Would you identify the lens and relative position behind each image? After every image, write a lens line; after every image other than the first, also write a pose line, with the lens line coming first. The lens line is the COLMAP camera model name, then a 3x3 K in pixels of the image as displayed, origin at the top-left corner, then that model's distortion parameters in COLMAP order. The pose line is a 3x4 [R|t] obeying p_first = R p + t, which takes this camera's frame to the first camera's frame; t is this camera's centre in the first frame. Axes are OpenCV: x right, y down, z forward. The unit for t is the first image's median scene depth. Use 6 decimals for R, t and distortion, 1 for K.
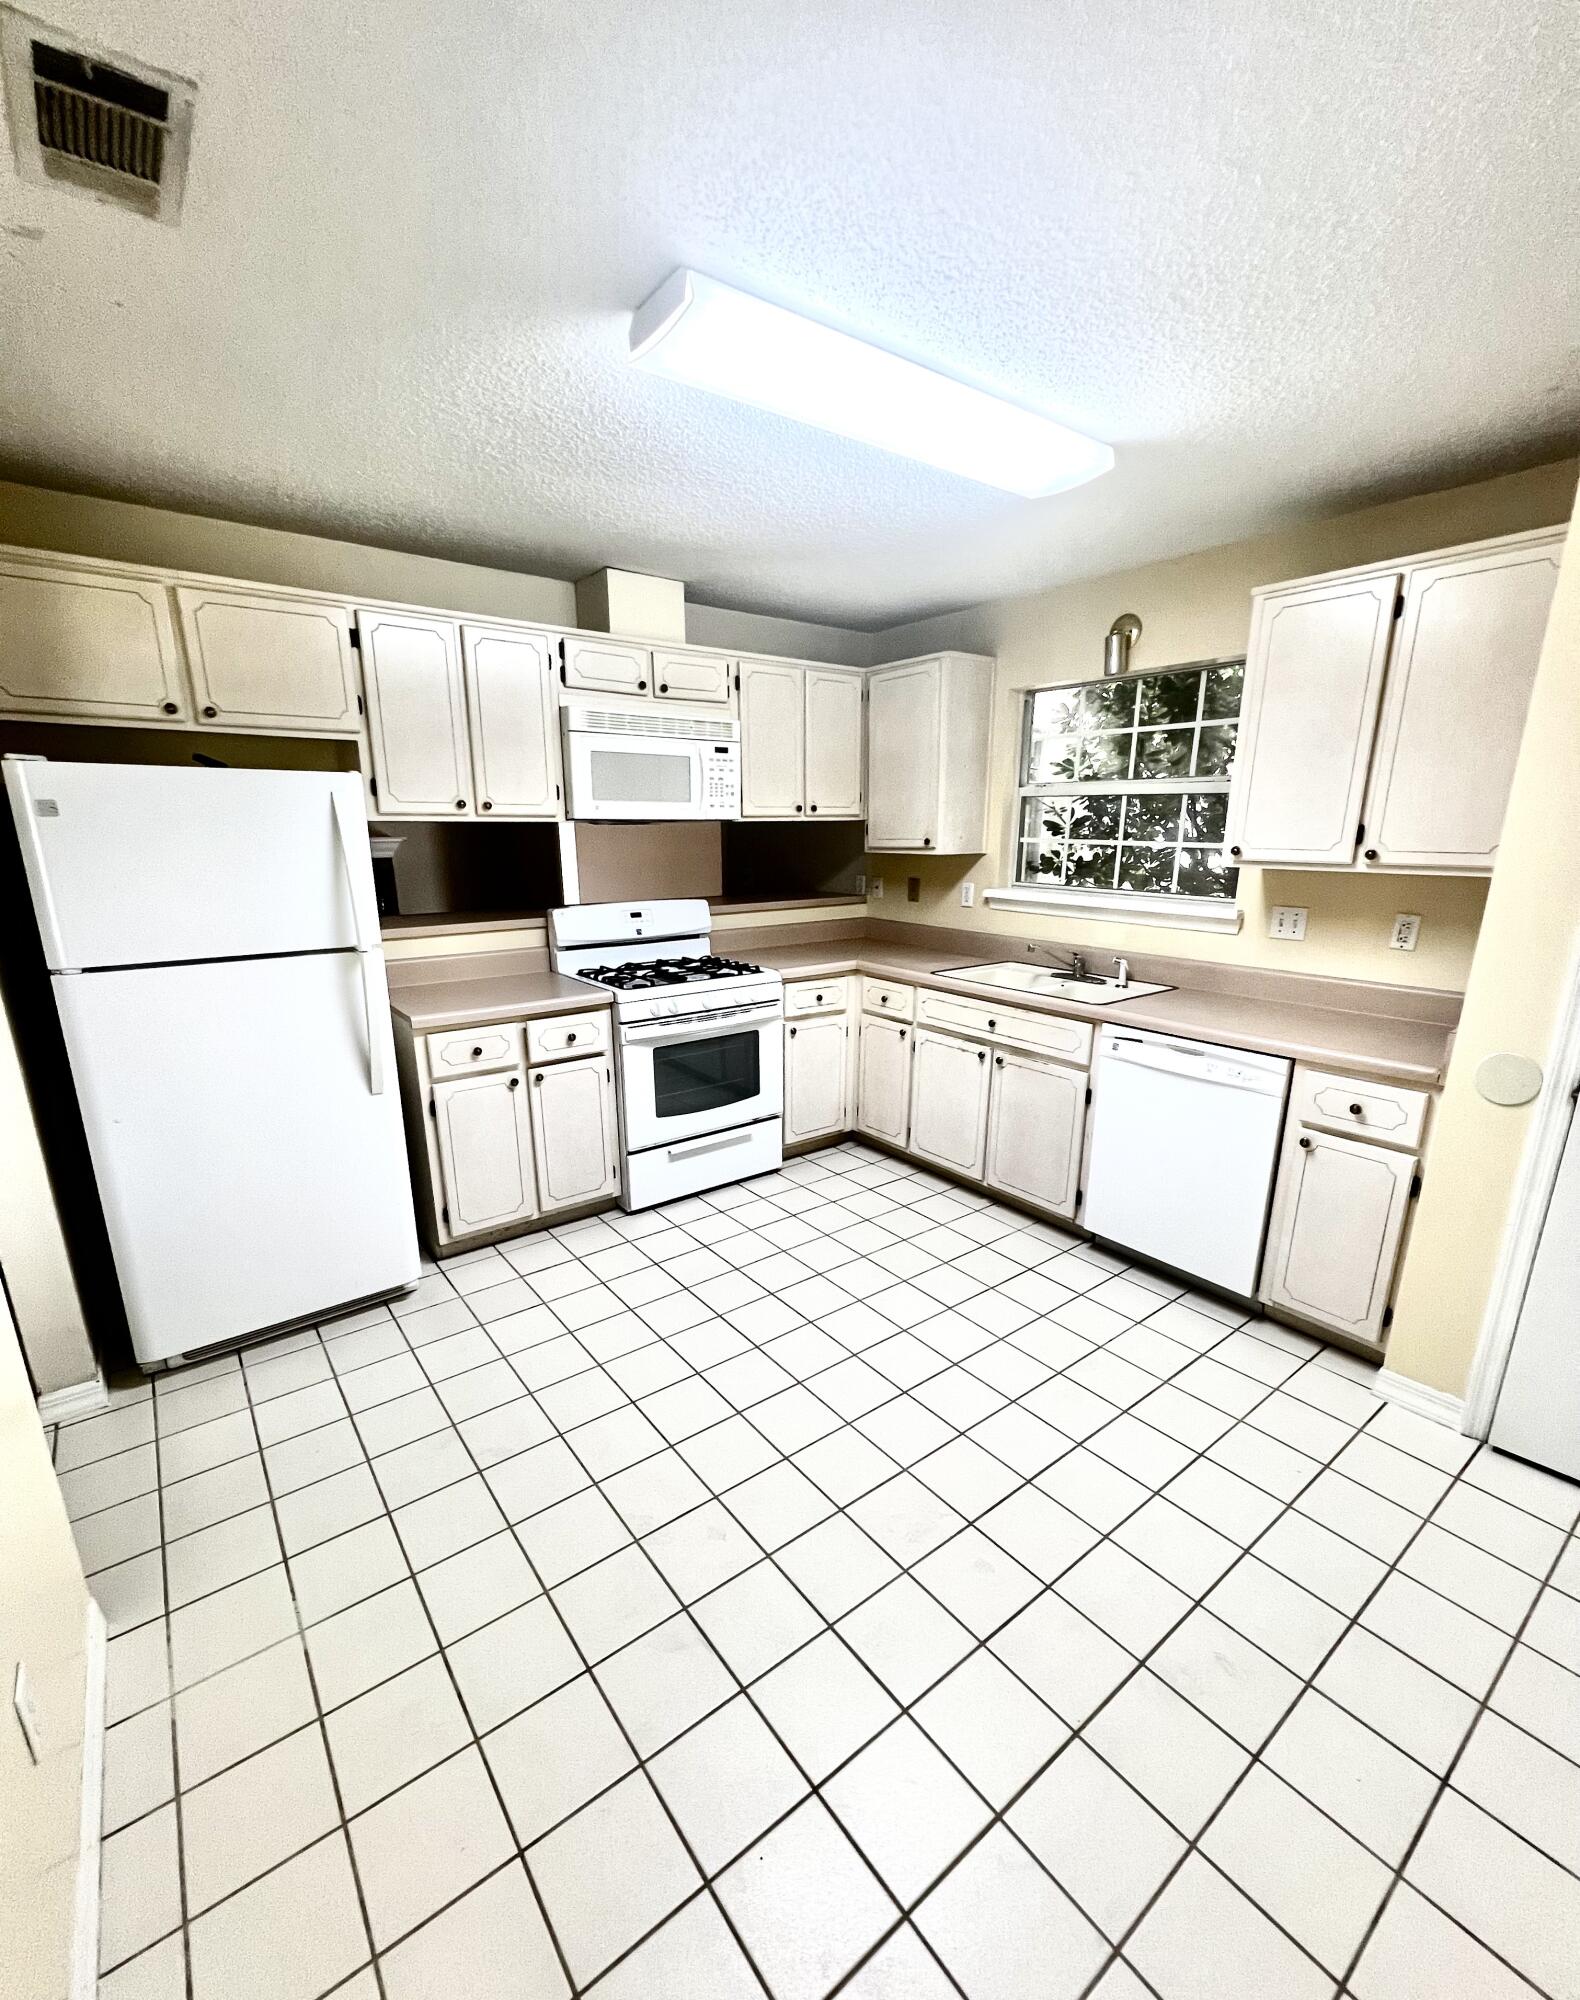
lens RADIAL K [[844.7, 0, 789.1], [0, 844.7, 1055.0], [0, 0, 1]] dist [-0.000230, -0.000036]
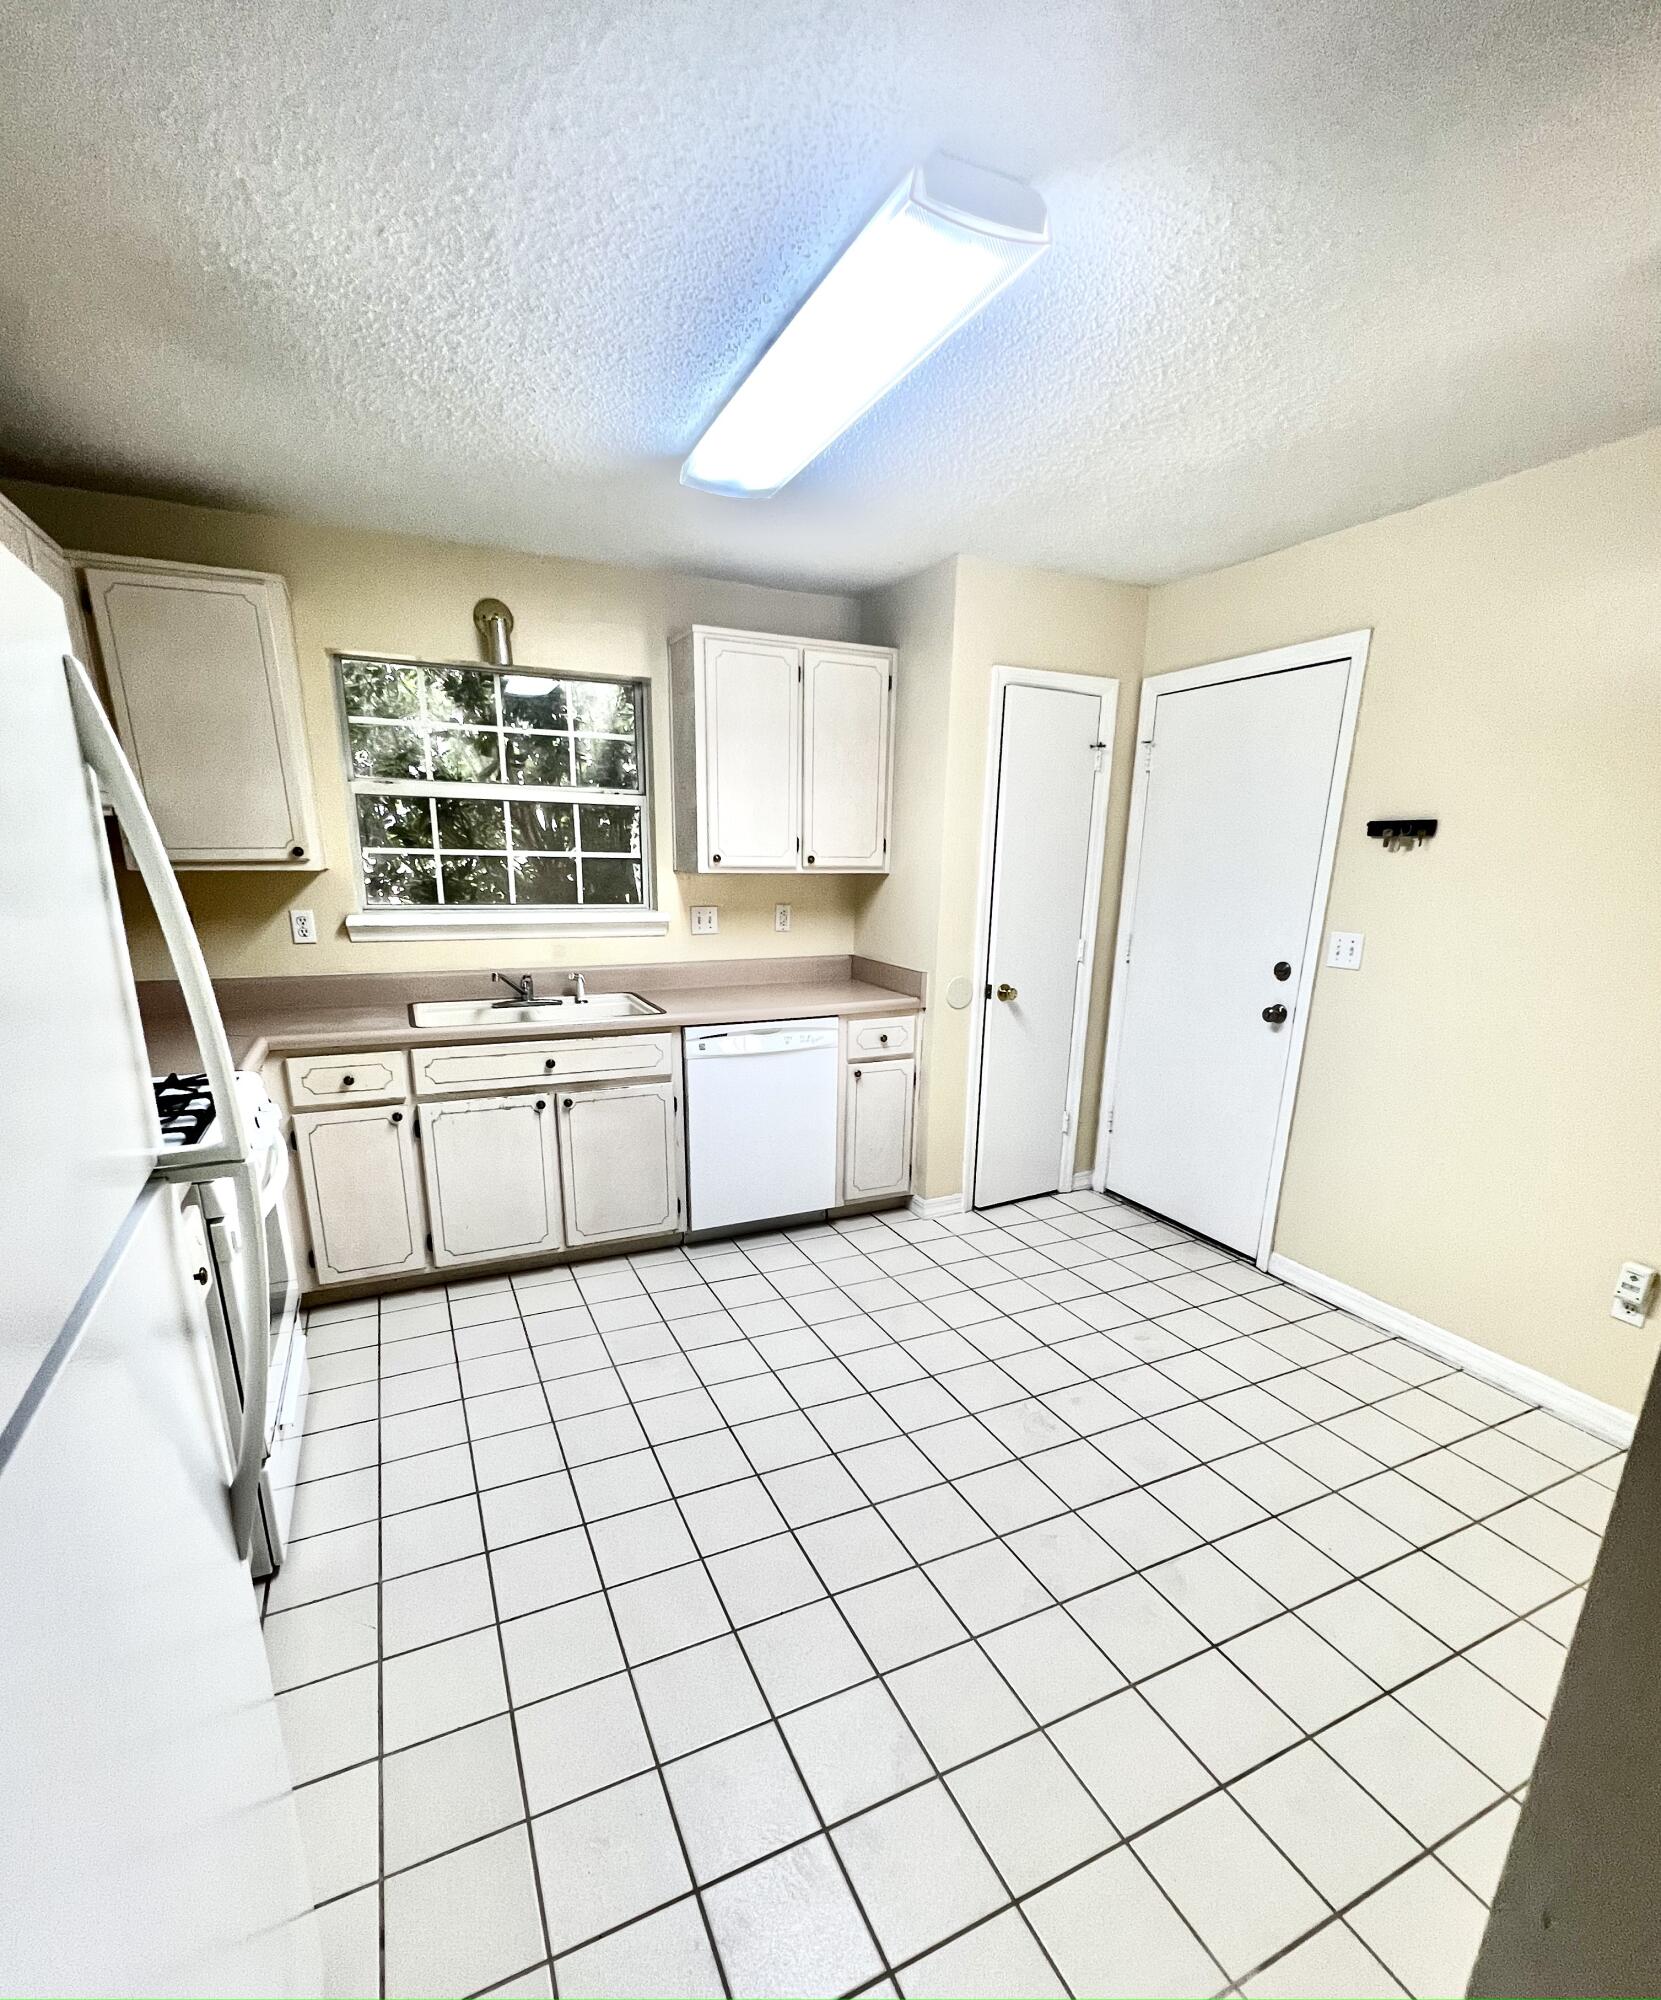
lens RADIAL K [[904.5, 0, 828.1], [0, 904.5, 1109.0], [0, 0, 1]] dist [-0.002124, -0.000448]
pose [[0.212578, -0.265271, 0.940448, -0.639628], [0.244872, 0.946197, 0.211542, -0.132637], [-0.945964, 0.185320, 0.266098, 0.553877]]
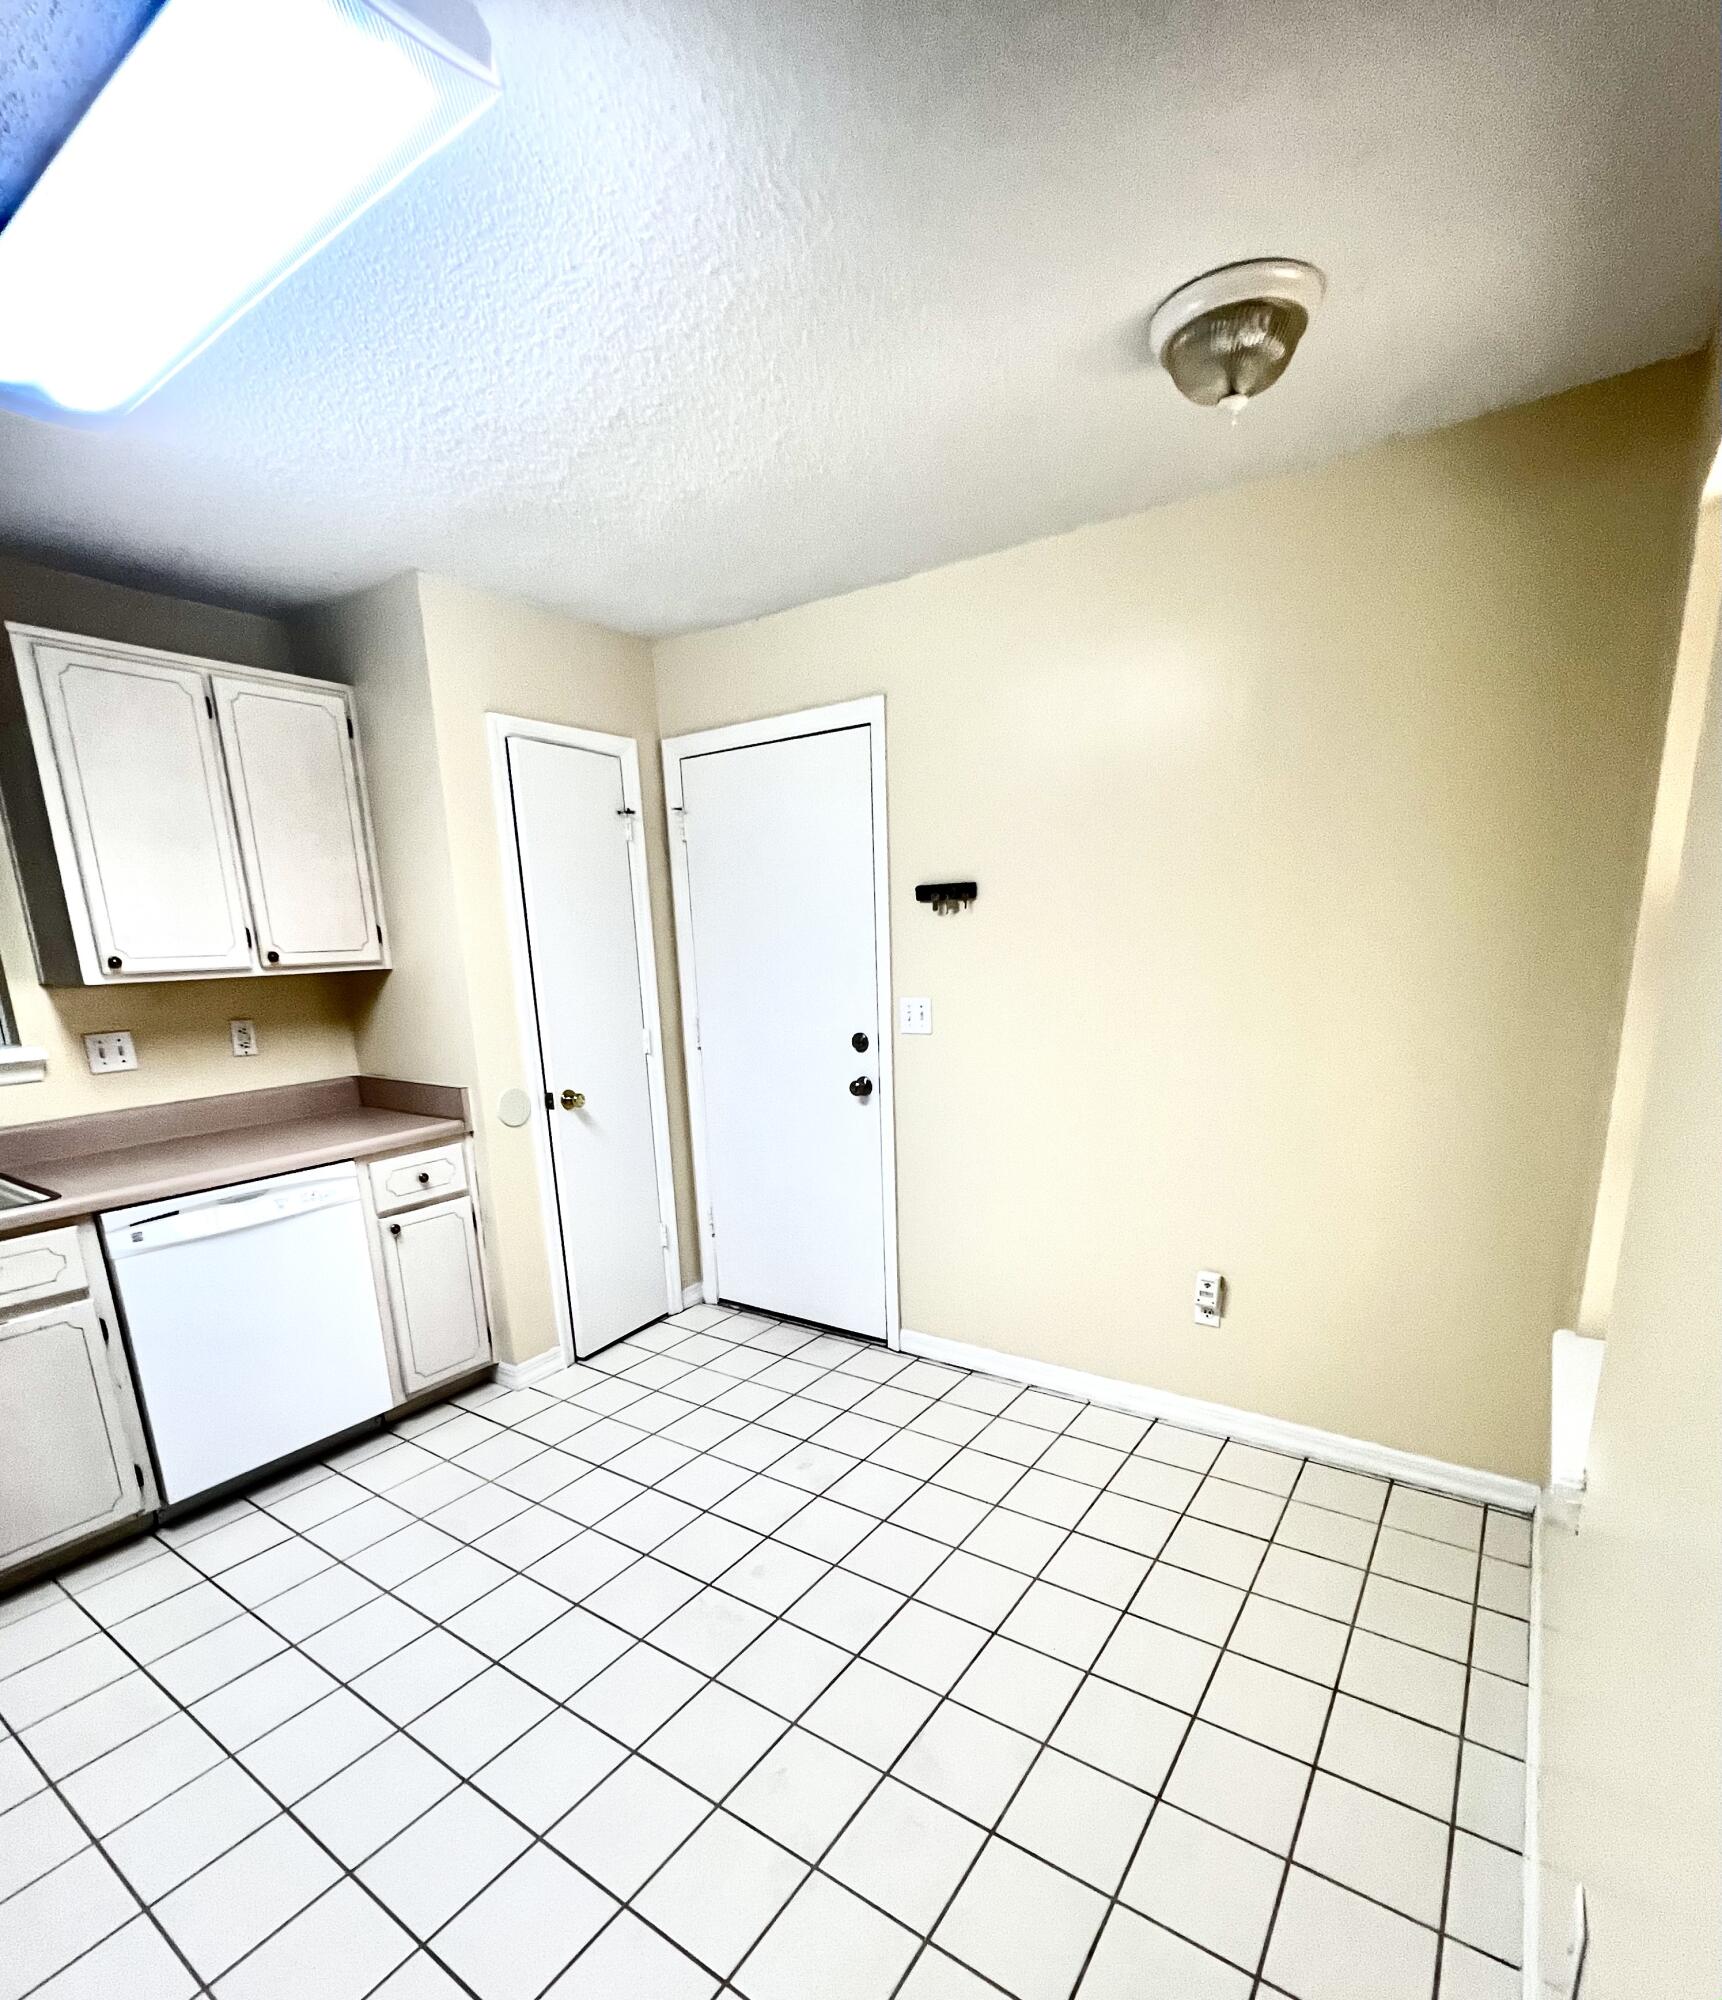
lens RADIAL K [[954.3, 0, 864.6], [0, 954.3, 1161.5], [0, 0, 1]] dist [-0.001332, -0.000095]
pose [[-0.308599, -0.213294, 0.926969, -0.519147], [0.282969, 0.909826, 0.303553, -0.134655], [-0.908127, 0.355980, -0.220416, 0.583804]]
